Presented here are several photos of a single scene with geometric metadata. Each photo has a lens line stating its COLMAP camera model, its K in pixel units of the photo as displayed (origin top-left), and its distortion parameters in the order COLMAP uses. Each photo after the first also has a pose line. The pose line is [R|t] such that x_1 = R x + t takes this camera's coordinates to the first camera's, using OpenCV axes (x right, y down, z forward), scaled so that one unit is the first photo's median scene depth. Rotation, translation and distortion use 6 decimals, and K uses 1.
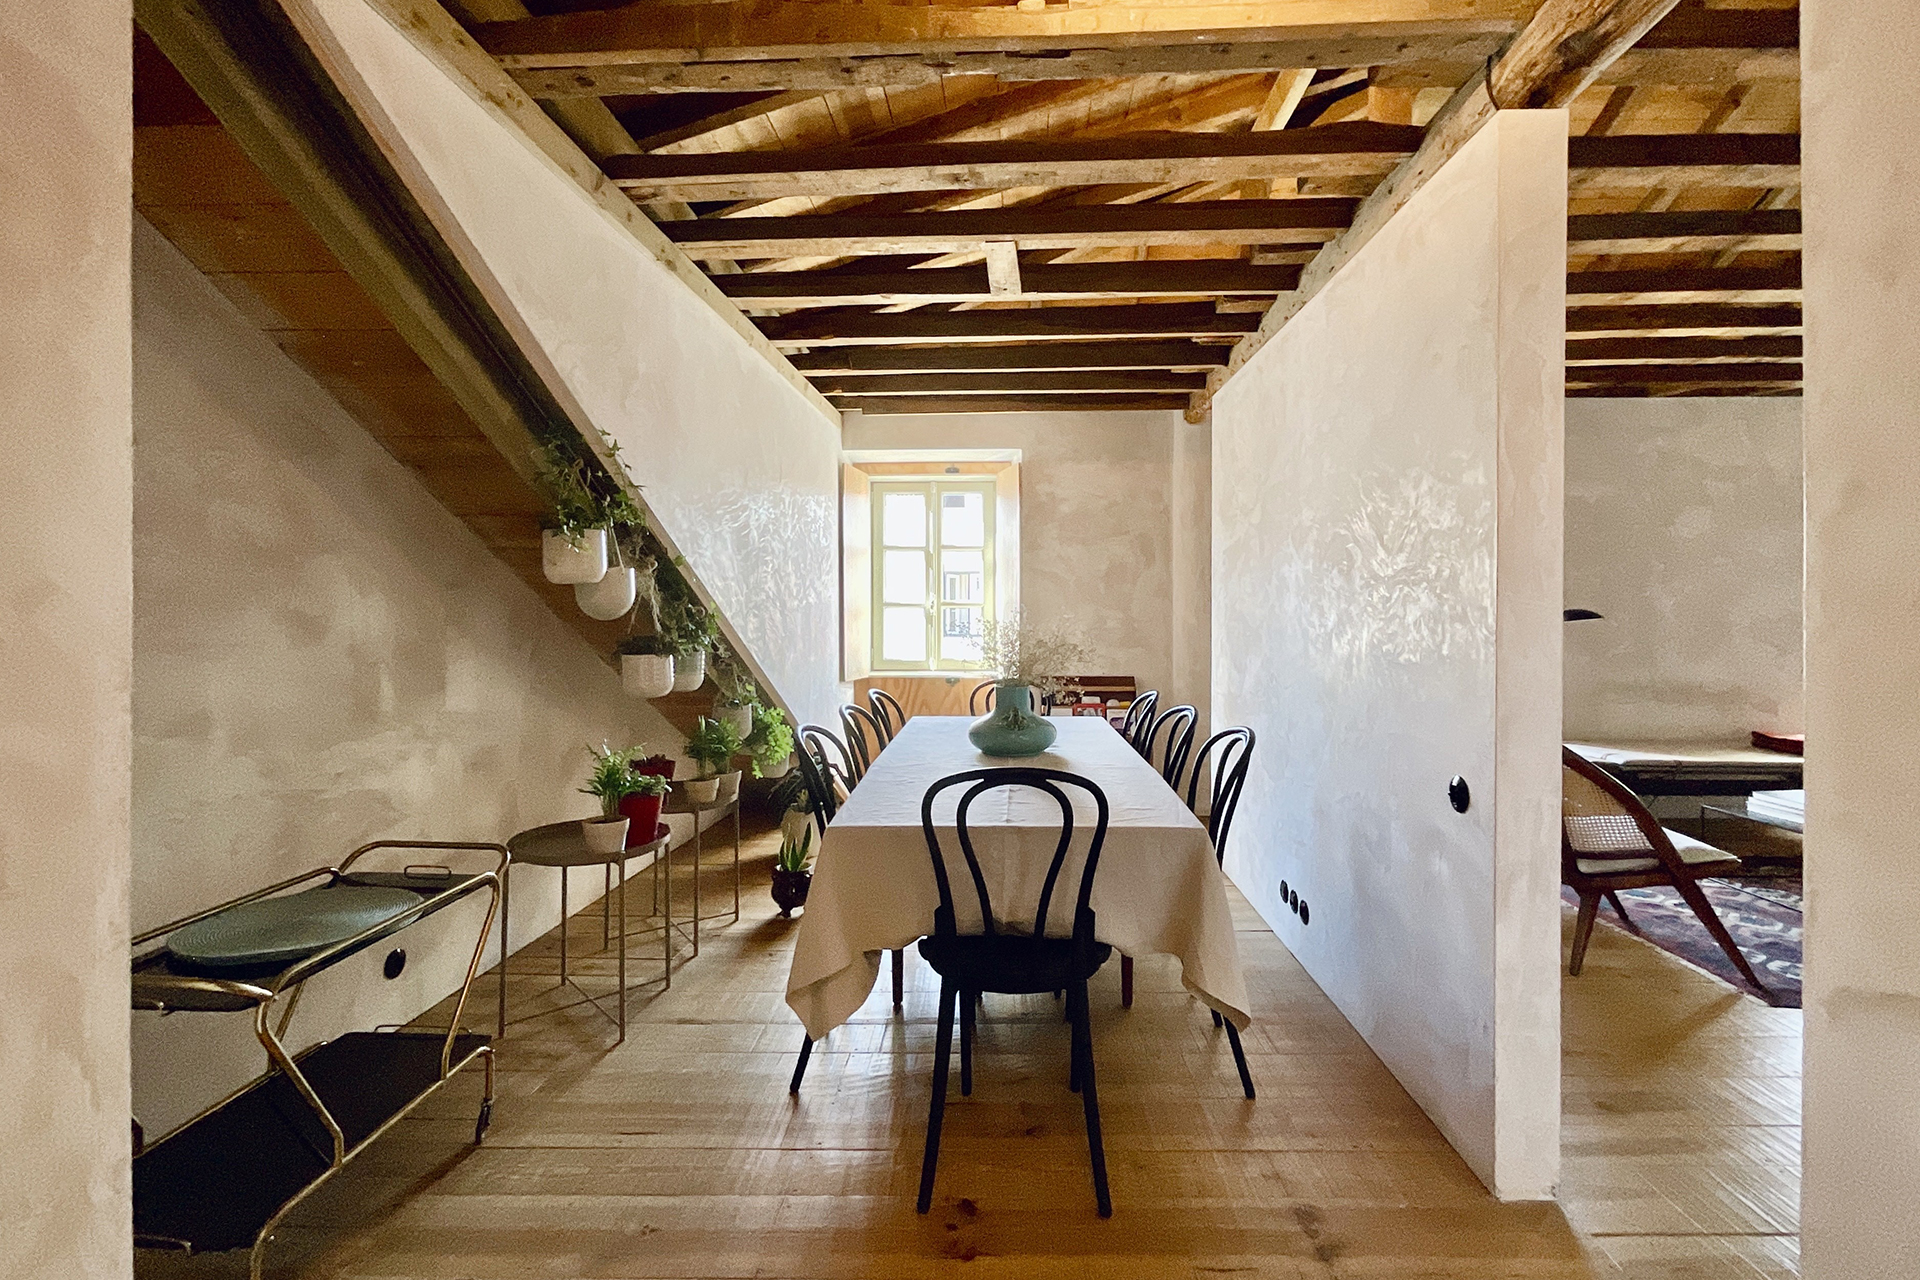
lens RADIAL K [[892.8, 0, 960.0], [0, 892.8, 640.0], [0, 0, 1]] dist [-0.000760, -0.000157]
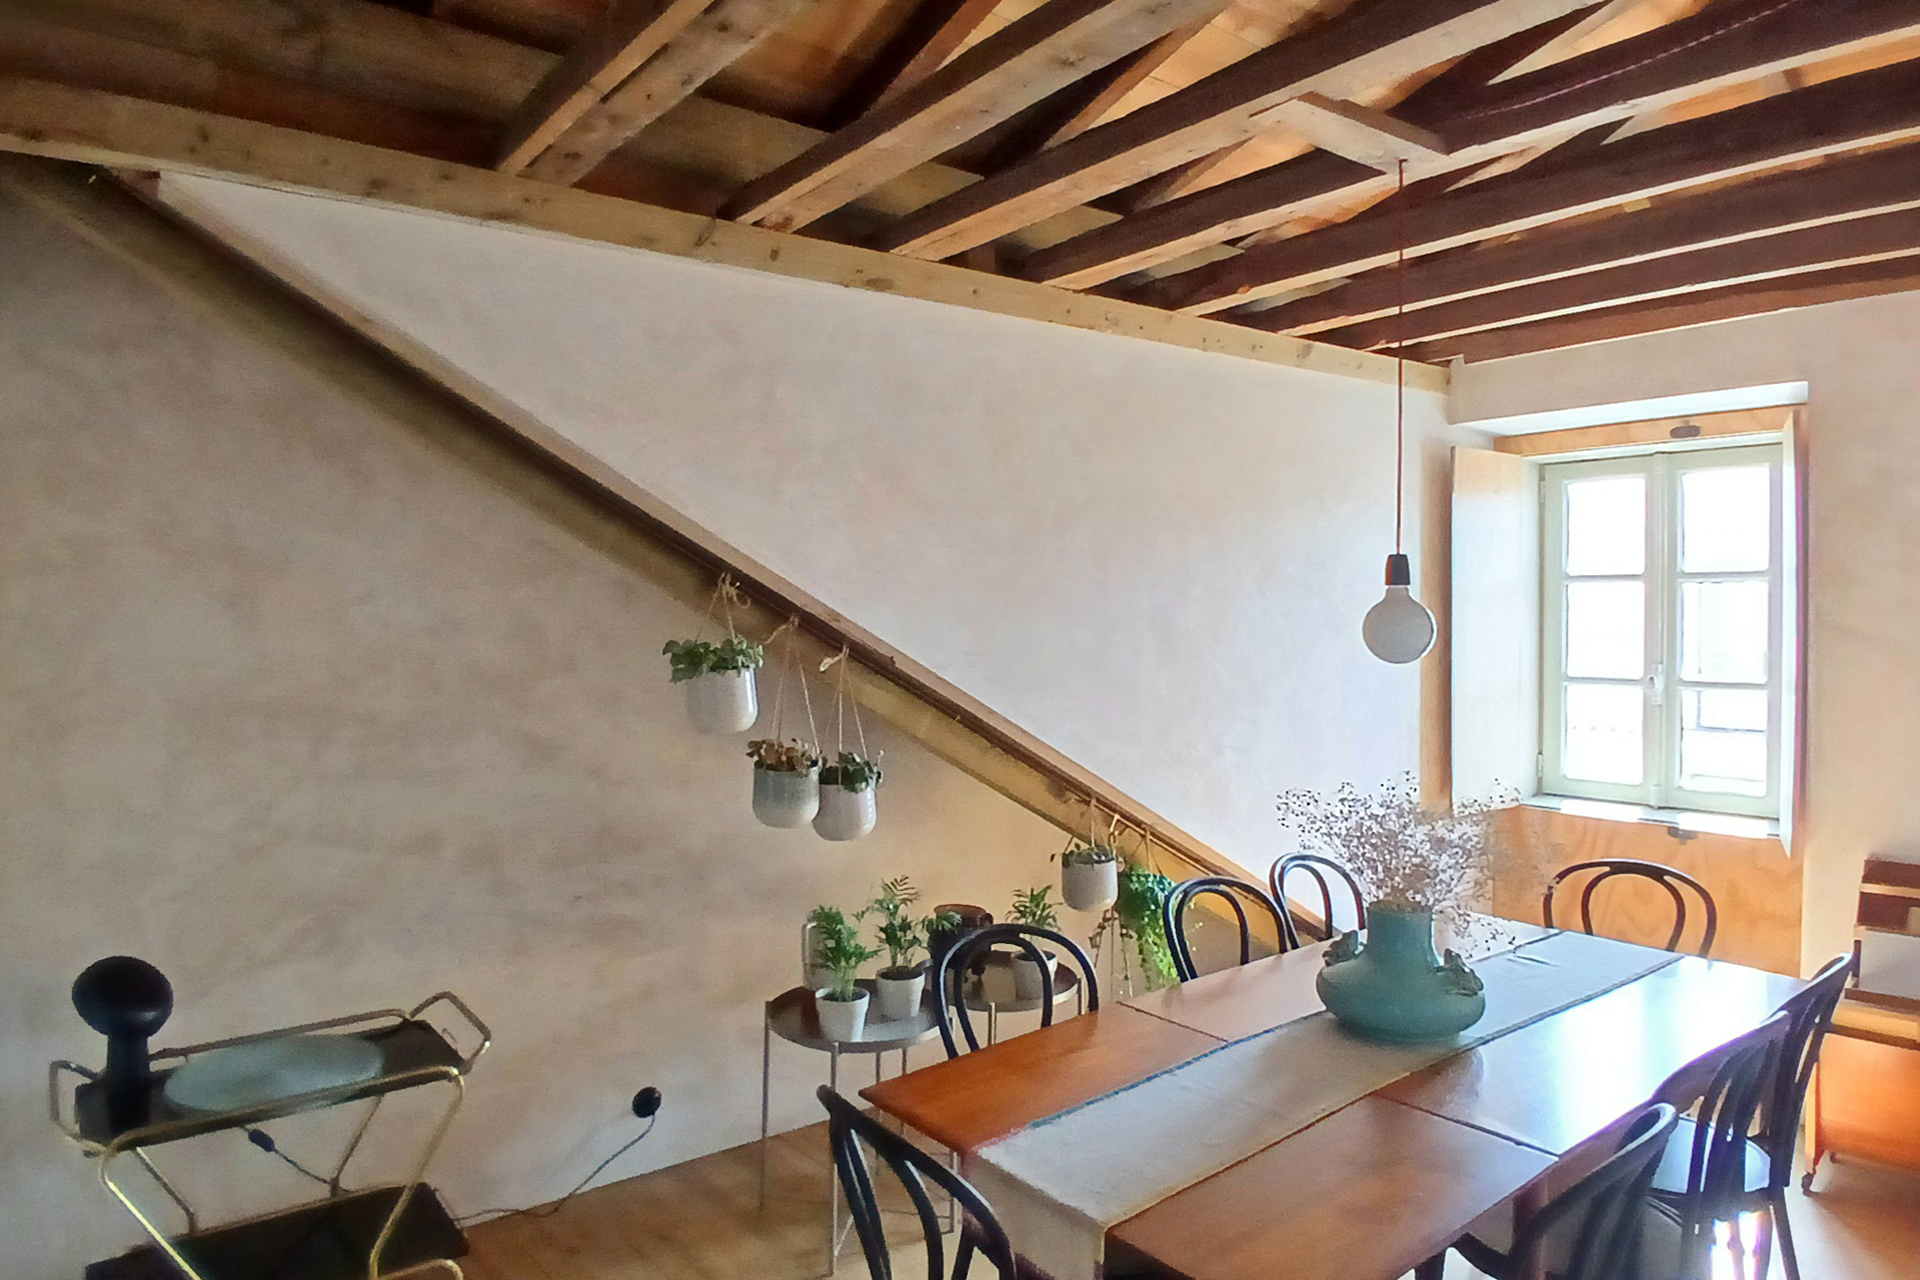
lens RADIAL K [[1241.3, 0, 959.1], [0, 1241.3, 603.1], [0, 0, 1]] dist [-0.003019, -0.001454]
pose [[0.641149, 0.004187, -0.767405, 0.469857], [-0.018305, 0.999784, -0.009839, -0.124839], [0.767198, 0.020355, 0.641087, 0.341612]]
